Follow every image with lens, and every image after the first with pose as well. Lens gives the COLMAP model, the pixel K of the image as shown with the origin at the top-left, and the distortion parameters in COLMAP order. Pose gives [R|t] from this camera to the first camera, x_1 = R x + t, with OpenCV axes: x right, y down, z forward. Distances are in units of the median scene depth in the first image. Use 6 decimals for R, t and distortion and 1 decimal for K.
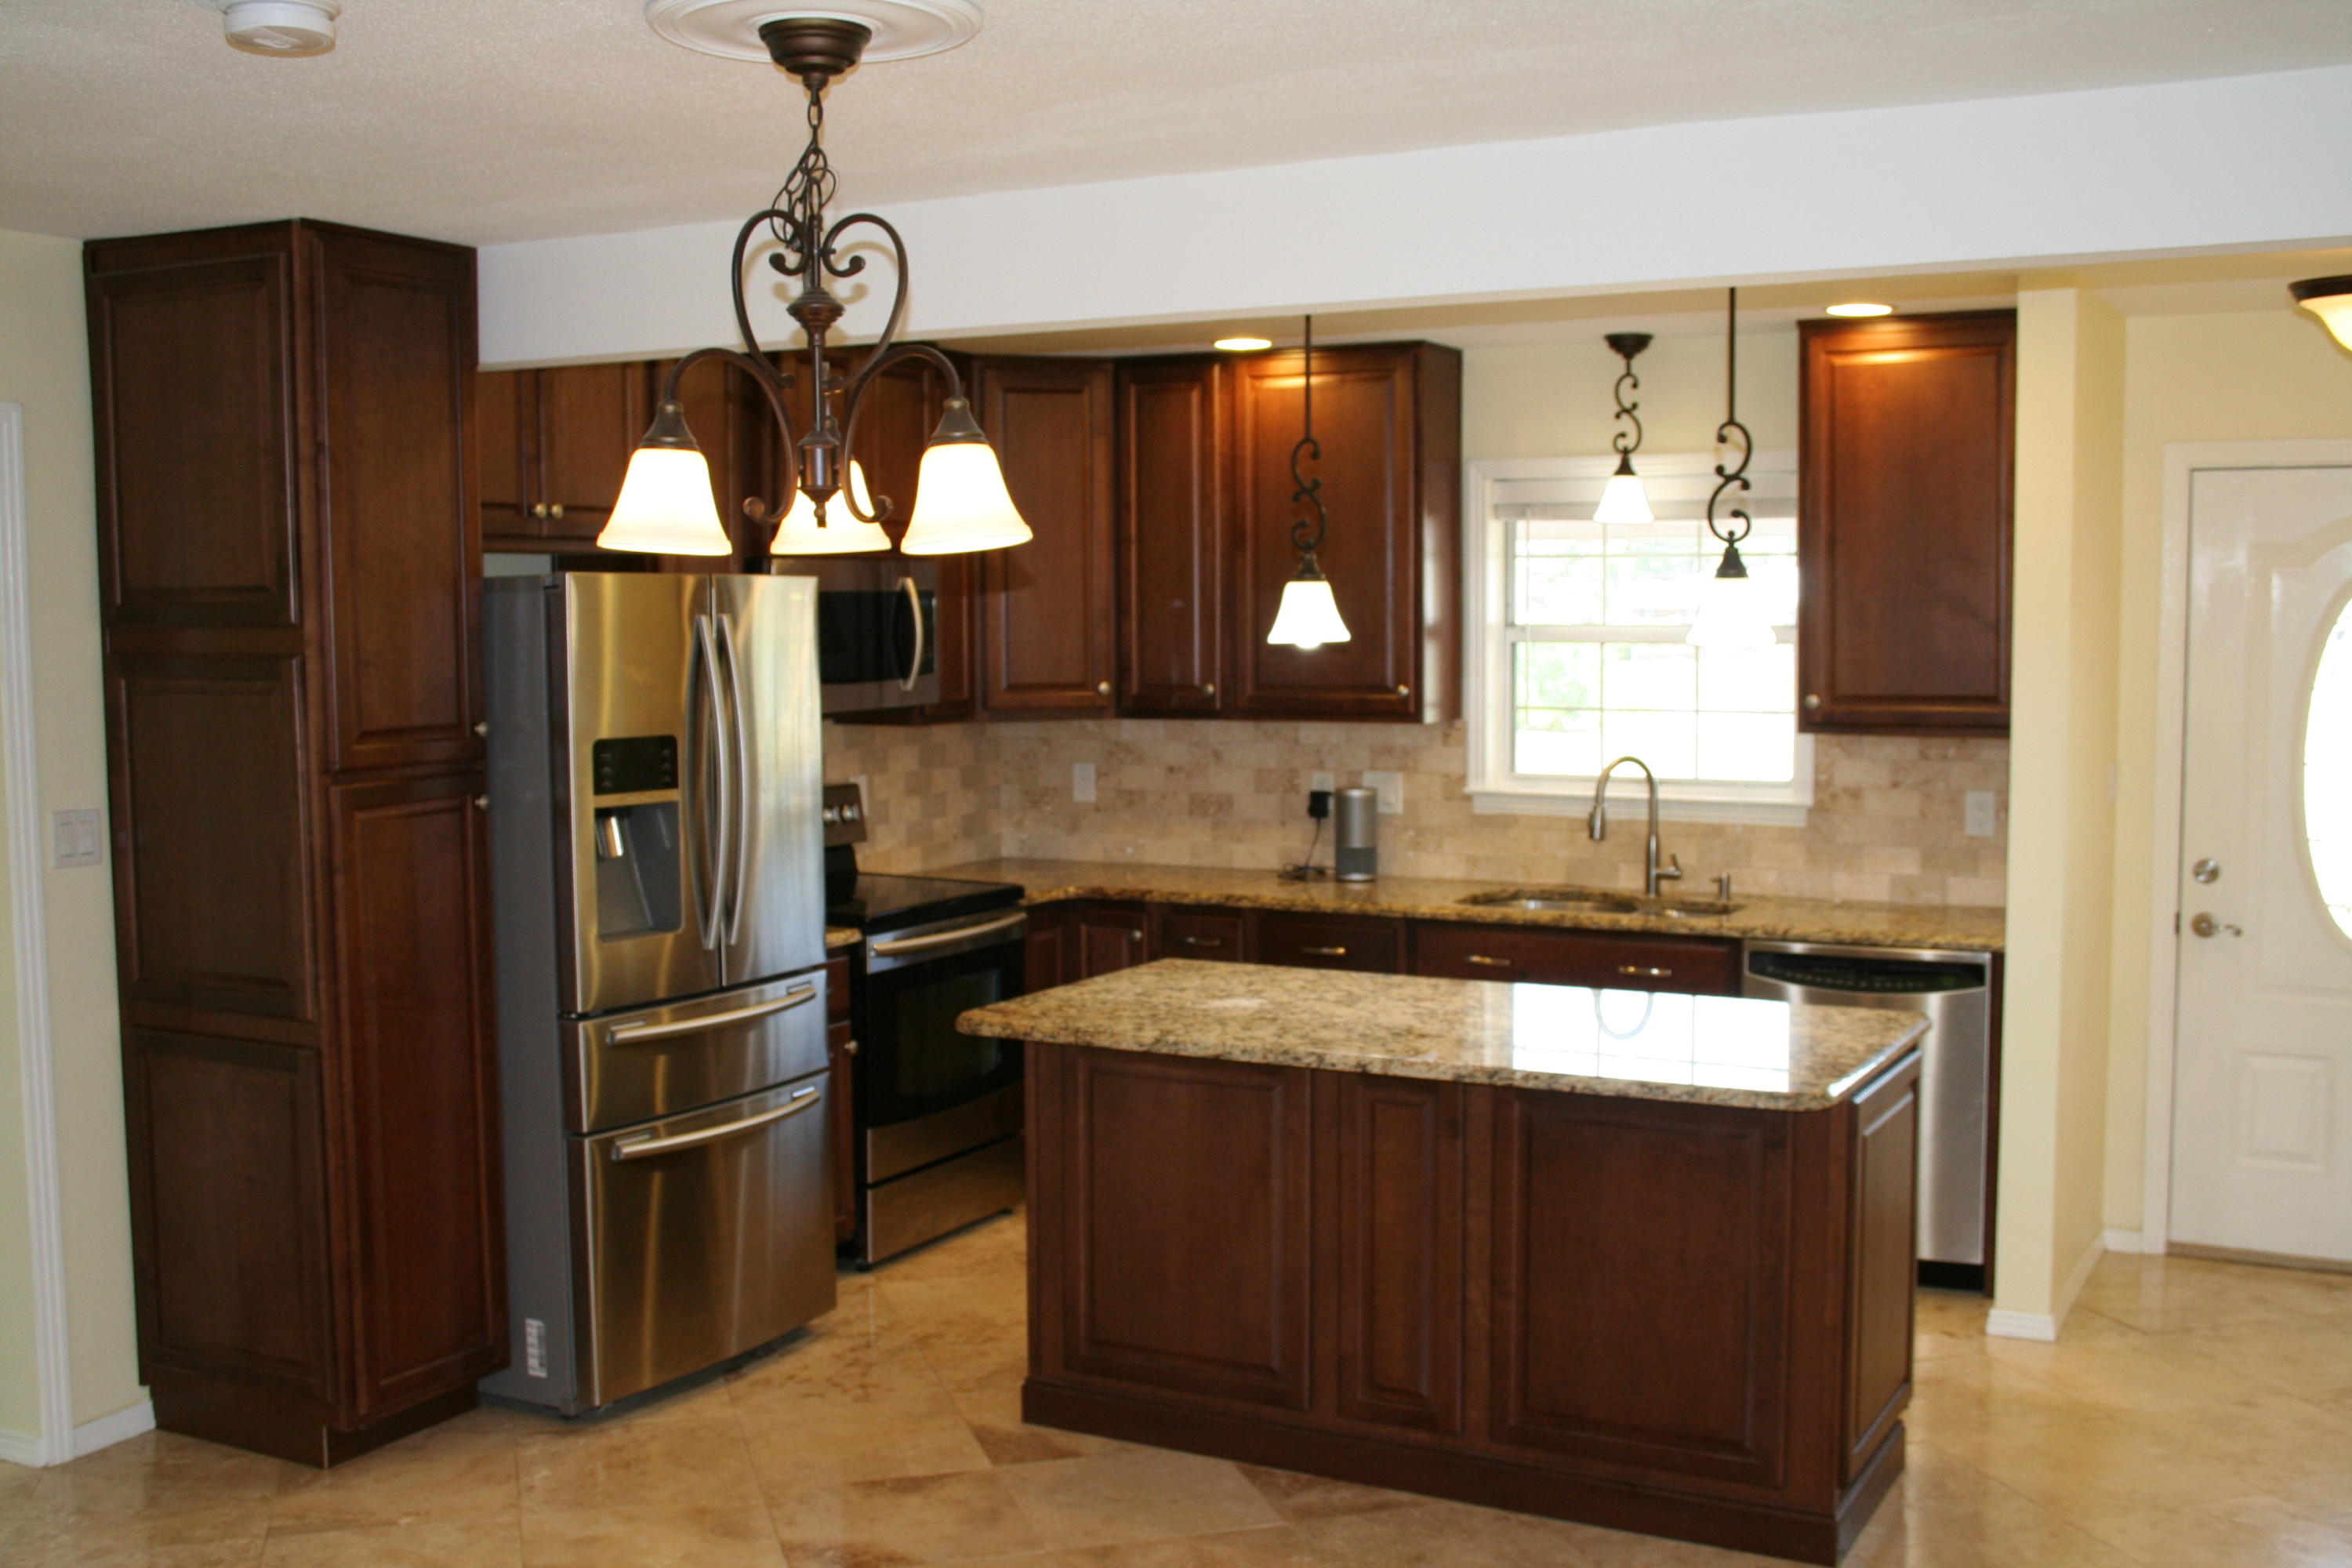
lens RADIAL K [[2431.7, 0, 1176.0], [0, 2431.7, 784.0], [0, 0, 1]] dist [-0.120349, -0.004873]
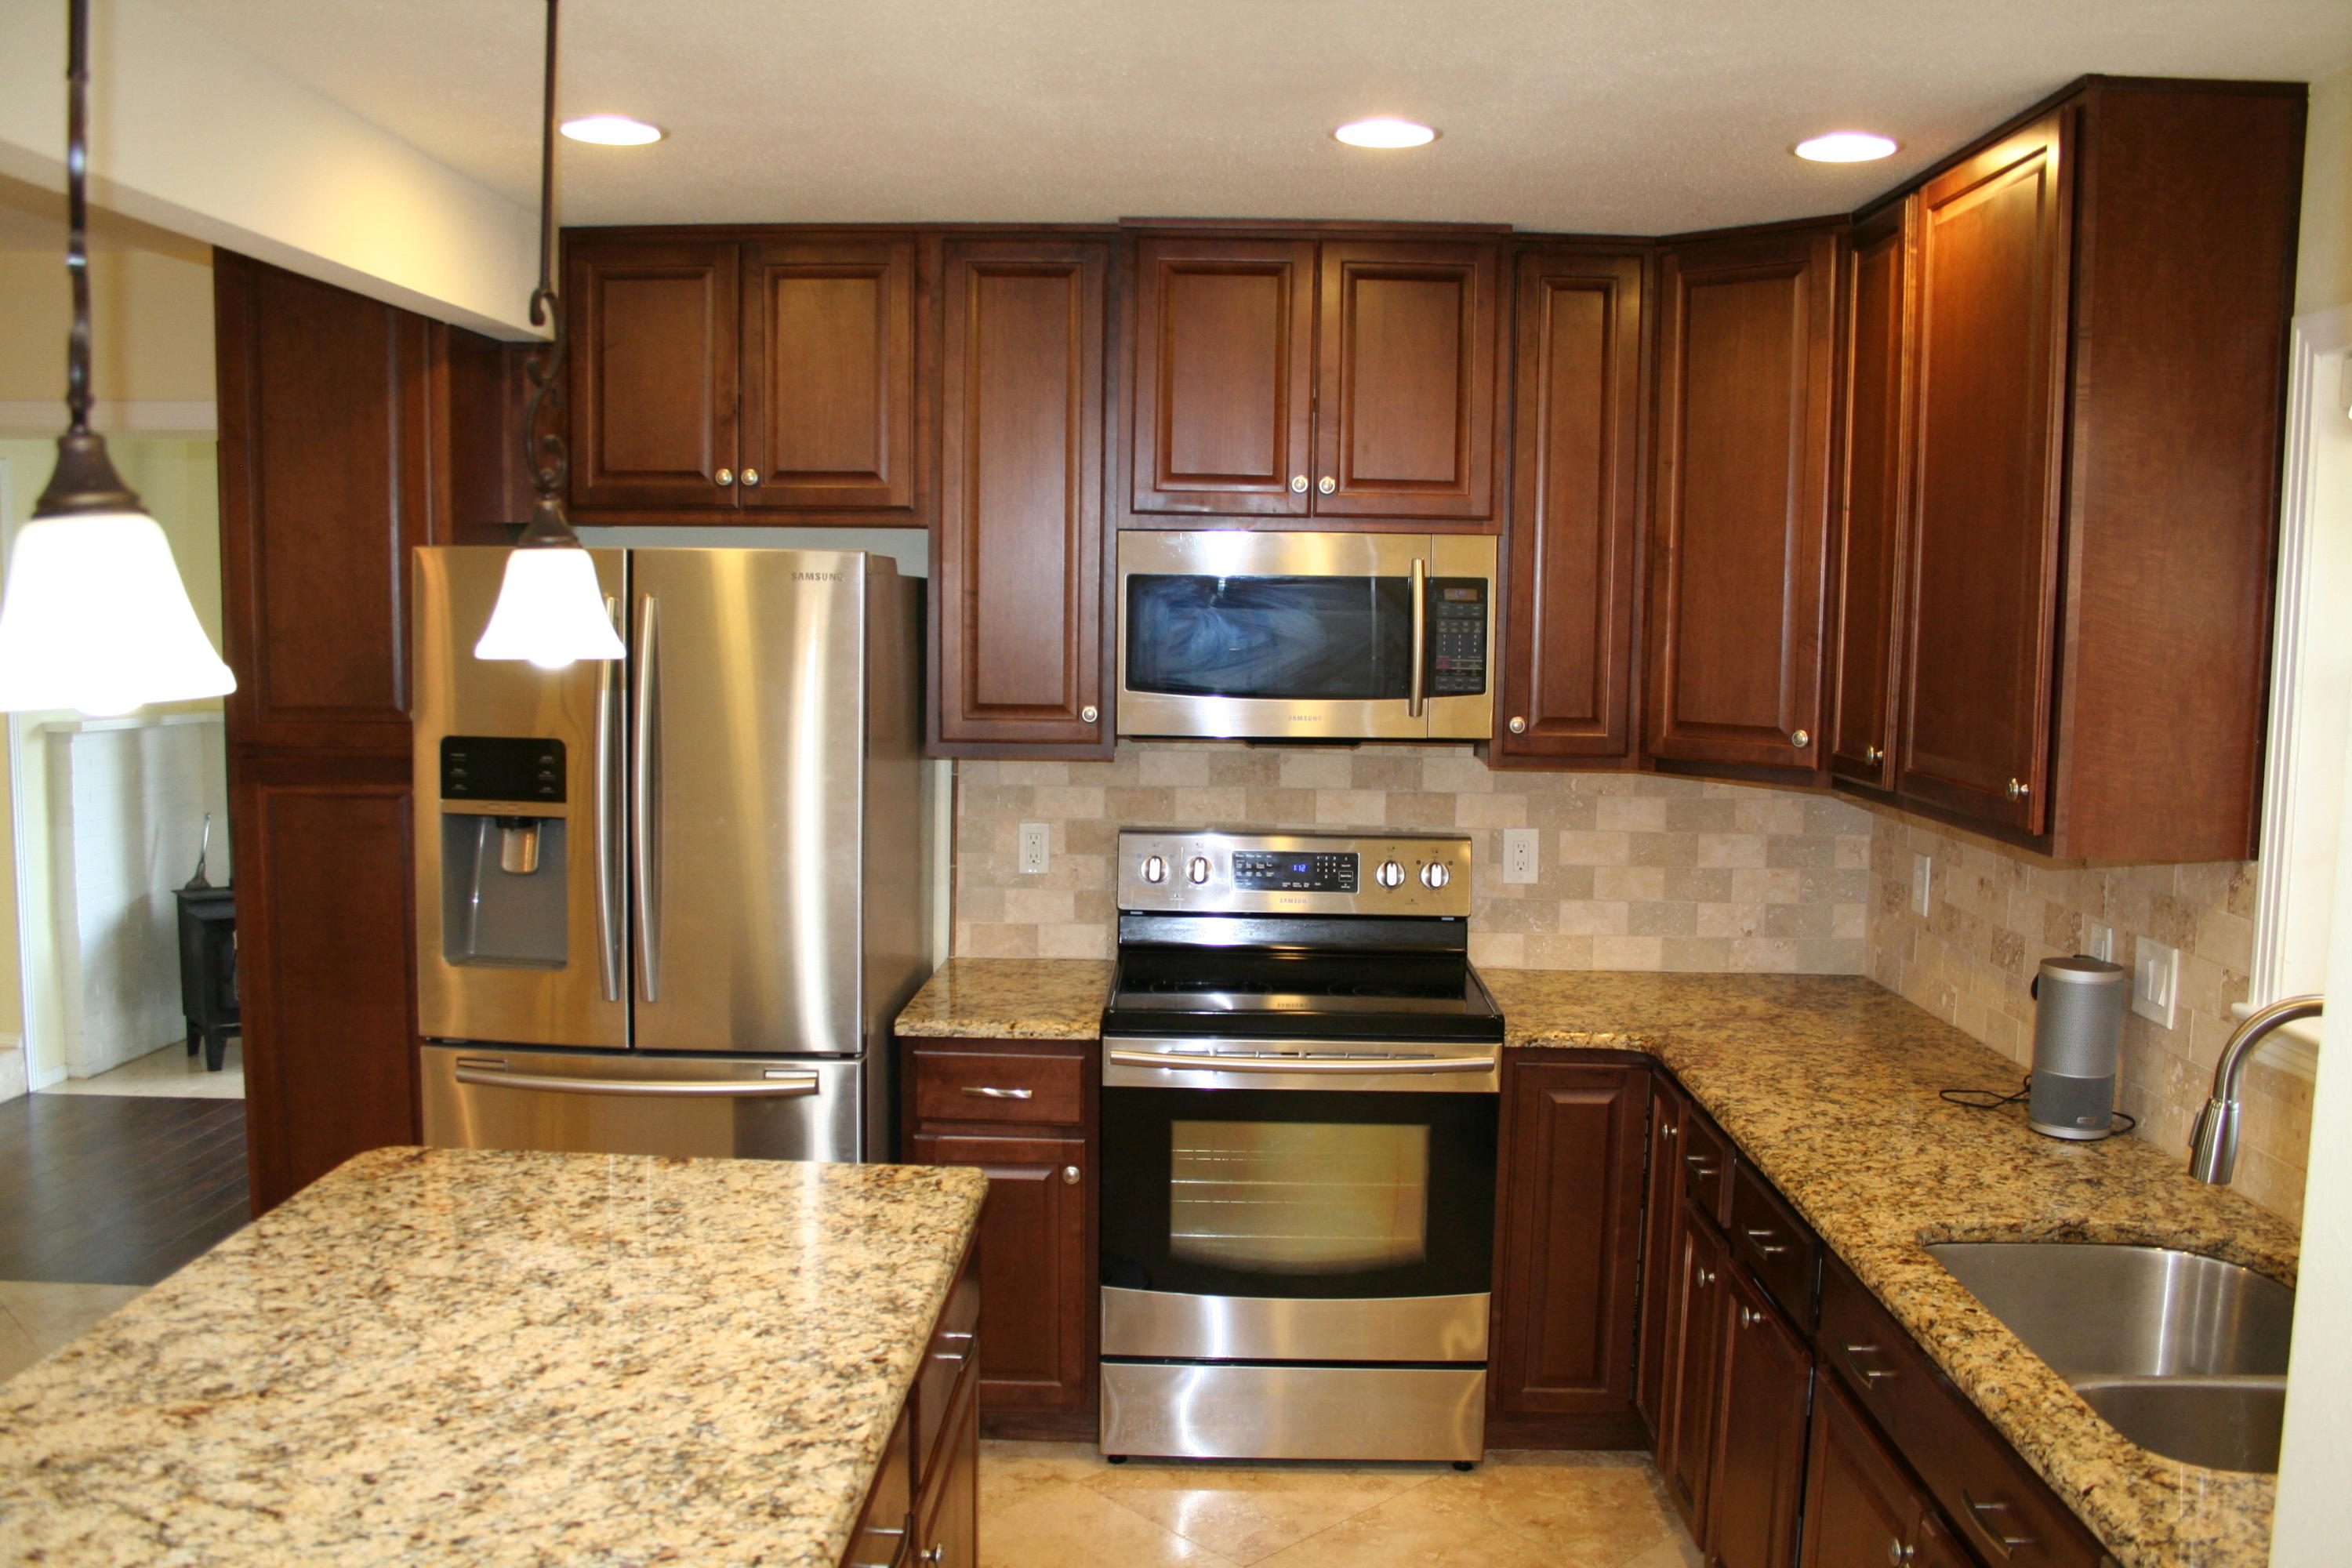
lens RADIAL K [[1951.6, 0, 1176.0], [0, 1951.6, 784.0], [0, 0, 1]] dist [-0.161689, 0.140980]
pose [[0.456954, 0.100575, -0.883786, 0.370428], [-0.084133, 0.994019, 0.069620, -0.053219], [0.885502, 0.042543, 0.462683, 0.676201]]
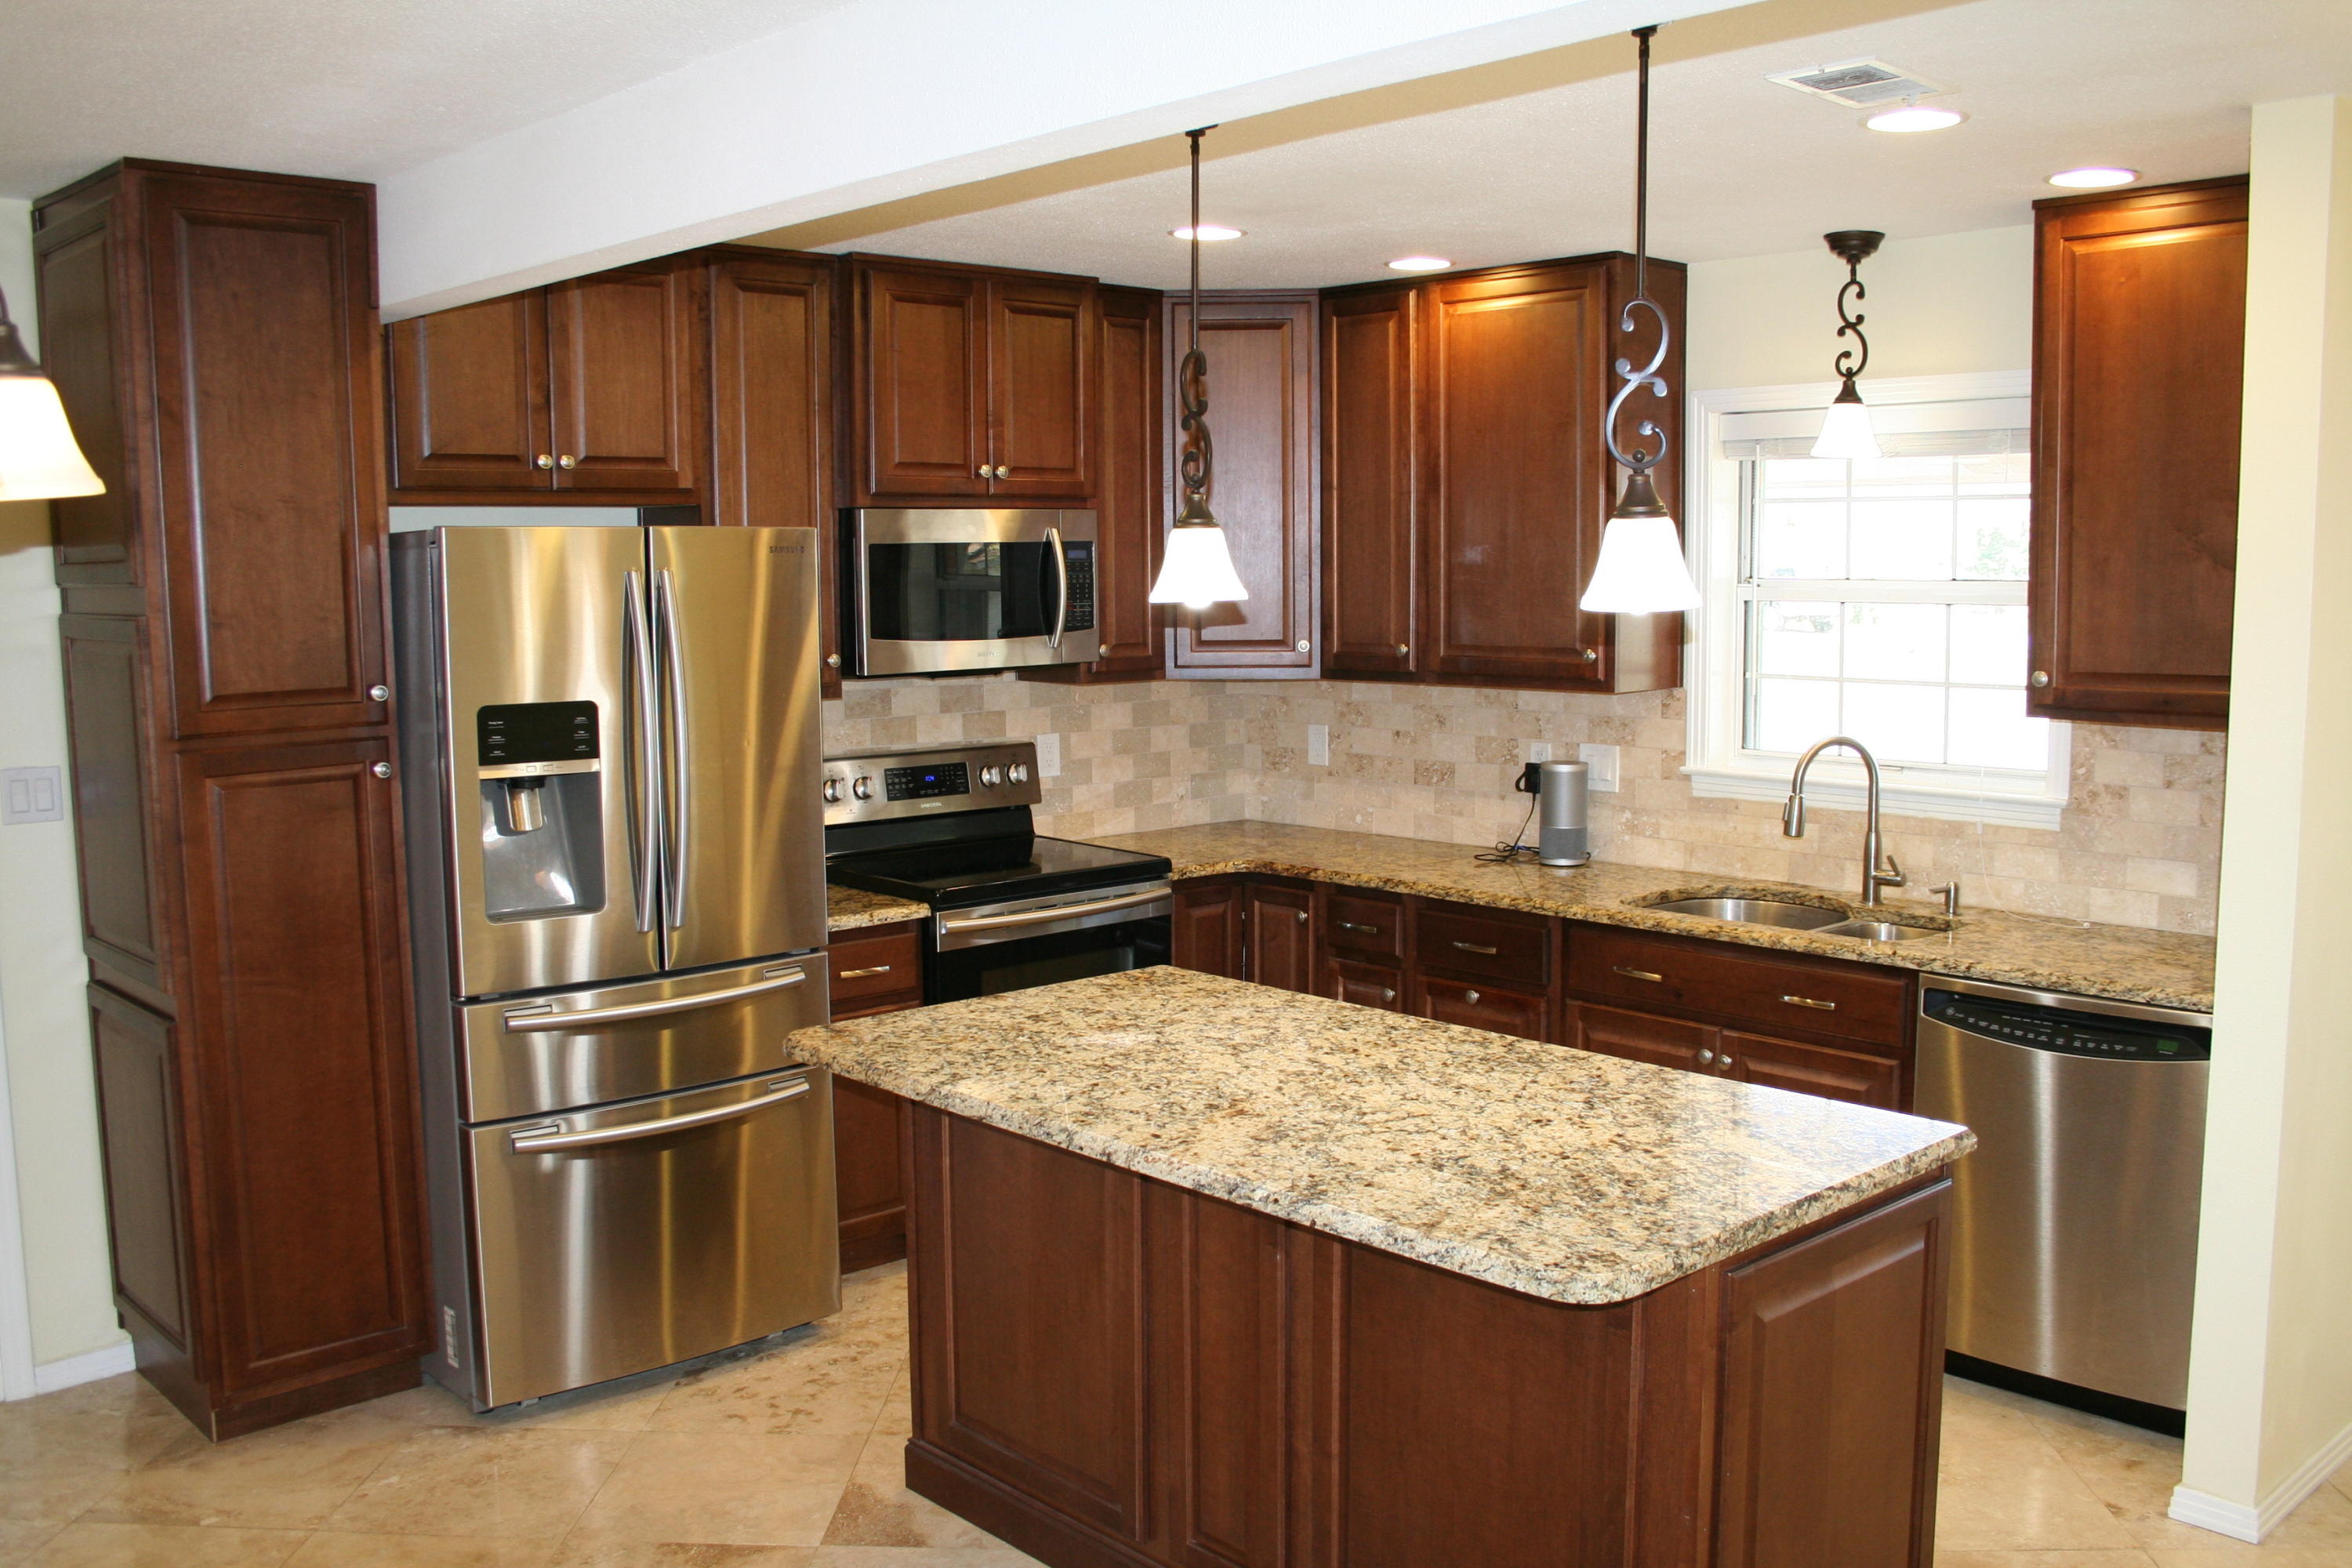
lens RADIAL K [[2086.3, 0, 1176.0], [0, 2086.3, 784.0], [0, 0, 1]] dist [-0.136545, 0.076882]
pose [[0.945223, 0.032960, -0.324758, 0.200837], [-0.021192, 0.998987, 0.039708, -0.018843], [0.325738, -0.030650, 0.944963, 0.248736]]
